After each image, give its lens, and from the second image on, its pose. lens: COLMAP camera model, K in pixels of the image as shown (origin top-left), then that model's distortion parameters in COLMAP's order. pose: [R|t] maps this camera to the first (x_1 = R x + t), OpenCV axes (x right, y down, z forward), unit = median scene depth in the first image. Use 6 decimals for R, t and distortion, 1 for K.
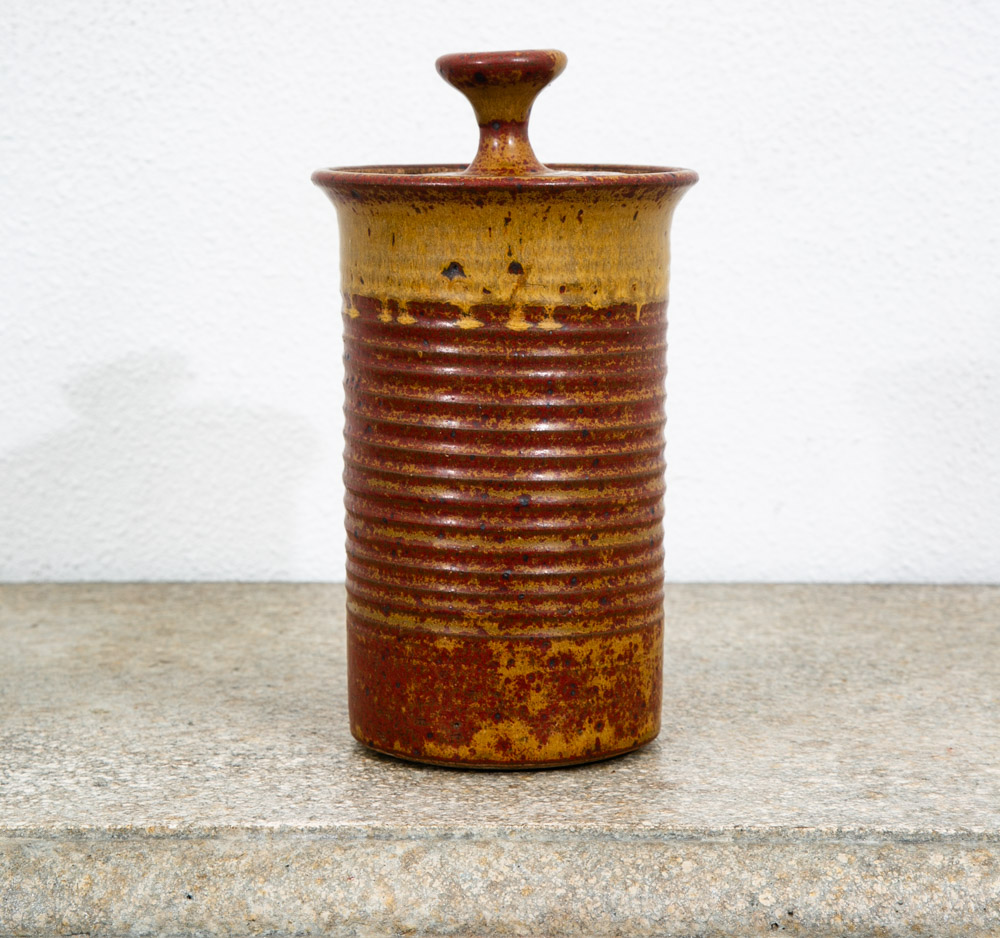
lens RADIAL K [[2939.0, 0, 502.3], [0, 2939.0, 394.9], [0, 0, 1]] dist [0.317971, -0.239494]
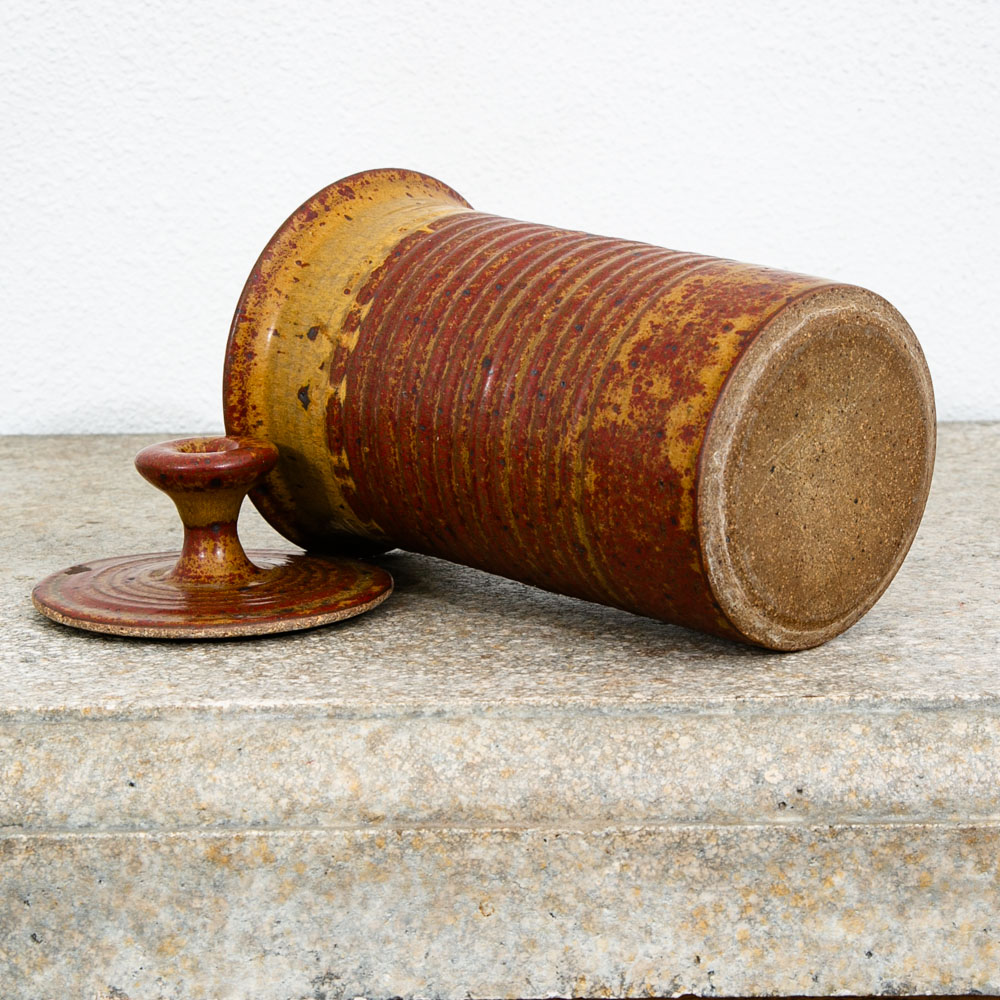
lens RADIAL K [[2951.0, 0, 465.3], [0, 2951.0, 501.0], [0, 0, 1]] dist [0.175217, -0.127231]
pose [[0.999744, -0.016856, 0.015071, -0.016228], [0.015447, 0.995901, 0.089125, 0.004985], [-0.016512, -0.088869, 0.995906, 0.112456]]
